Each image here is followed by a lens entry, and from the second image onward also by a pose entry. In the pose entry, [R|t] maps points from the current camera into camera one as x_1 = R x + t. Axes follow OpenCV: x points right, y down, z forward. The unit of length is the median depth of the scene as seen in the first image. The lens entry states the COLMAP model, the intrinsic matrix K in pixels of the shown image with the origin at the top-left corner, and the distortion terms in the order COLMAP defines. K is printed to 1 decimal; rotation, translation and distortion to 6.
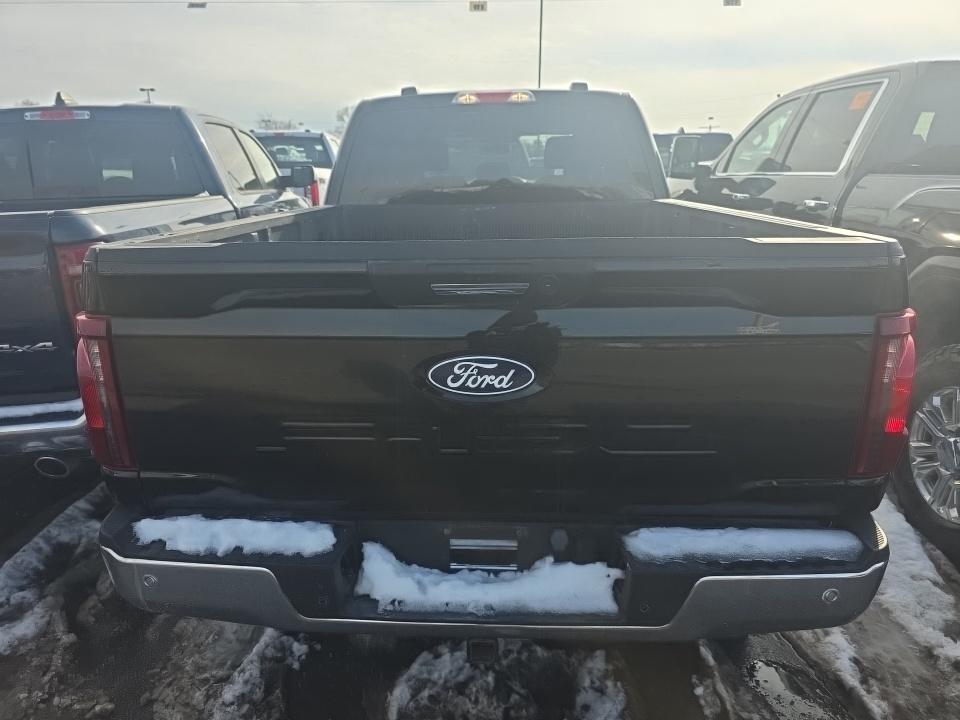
lens RADIAL K [[630.8, 0, 480.0], [0, 630.8, 360.0], [0, 0, 1]] dist [0.027743, -0.027982]
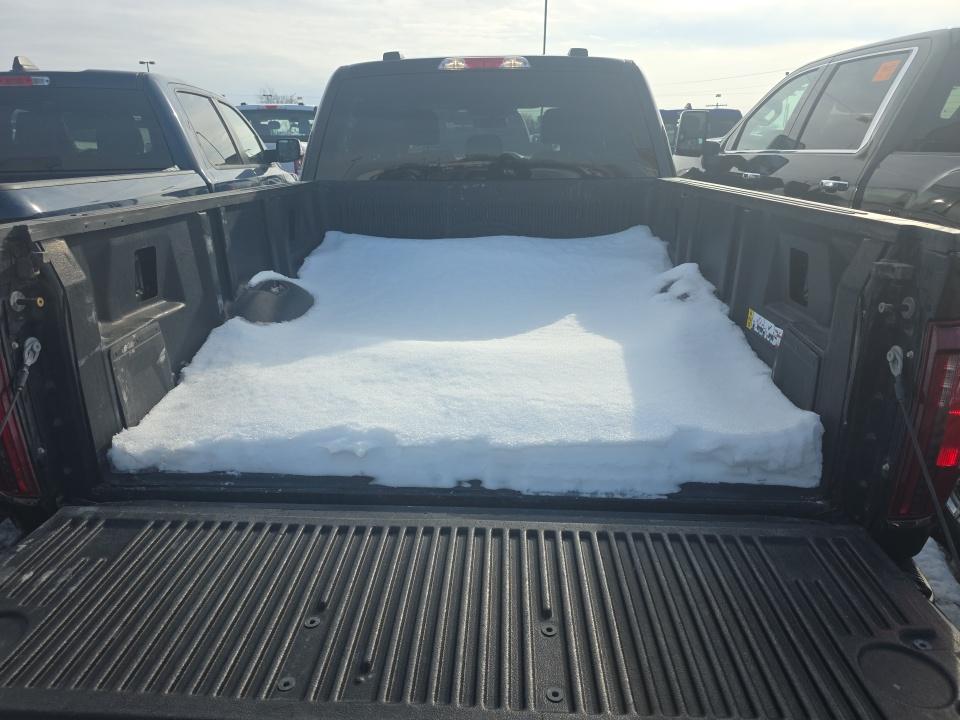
lens RADIAL K [[635.6, 0, 478.9], [0, 635.6, 354.7], [0, 0, 1]] dist [0.005271, -0.001286]
pose [[0.999953, 0.008781, -0.004001, 0.018565], [-0.008681, 0.999667, 0.024312, -0.016195], [0.004214, -0.024276, 0.999696, 0.066093]]
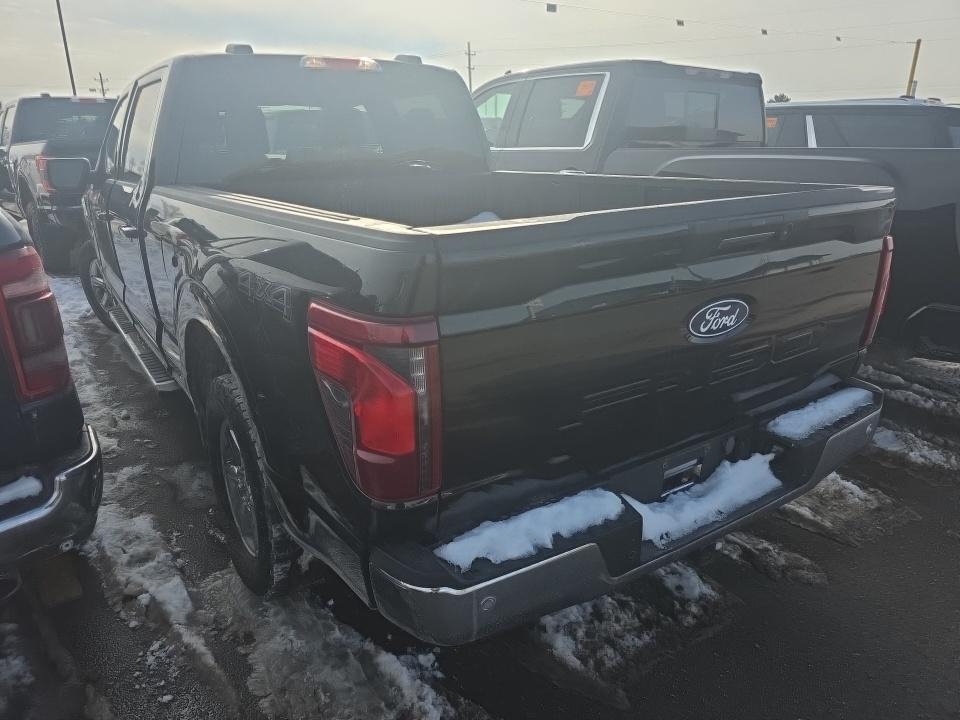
lens RADIAL K [[622.2, 0, 475.3], [0, 622.2, 358.0], [0, 0, 1]] dist [0.026632, -0.000916]
pose [[0.814862, -0.184020, 0.549669, -0.355984], [0.163275, 0.982741, 0.086957, -0.026914], [-0.556184, 0.018890, 0.830844, 0.101582]]
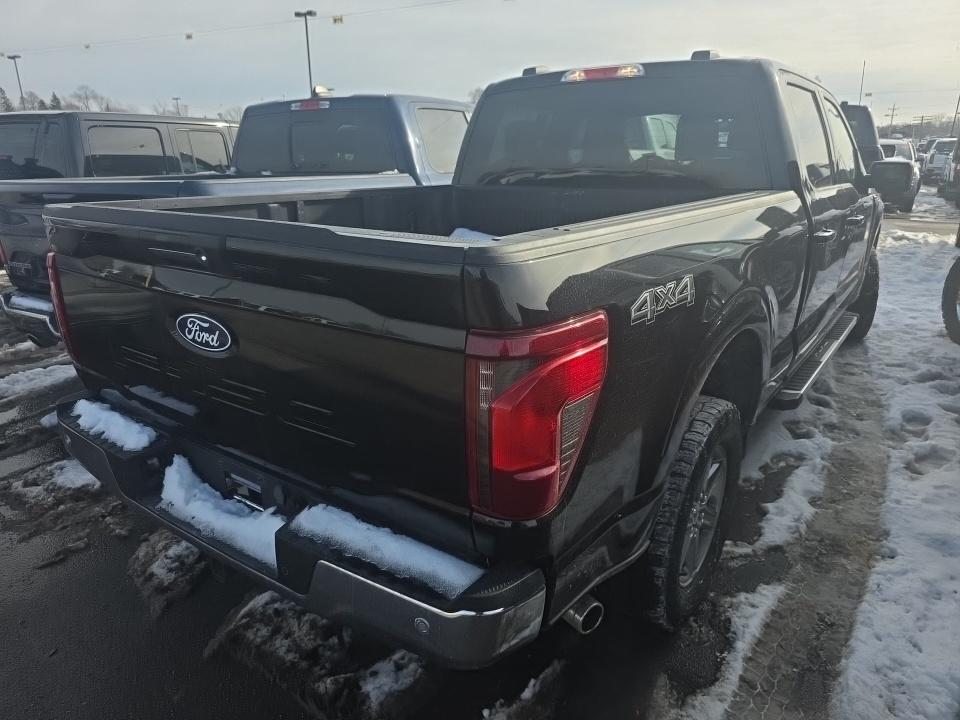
lens RADIAL K [[630.8, 0, 480.0], [0, 630.8, 360.0], [0, 0, 1]] dist [0.027743, -0.027982]
pose [[0.844711, 0.172846, -0.506544, 0.363296], [-0.156008, 0.984836, 0.075892, -0.032793], [0.511980, 0.014918, 0.858868, 0.089295]]
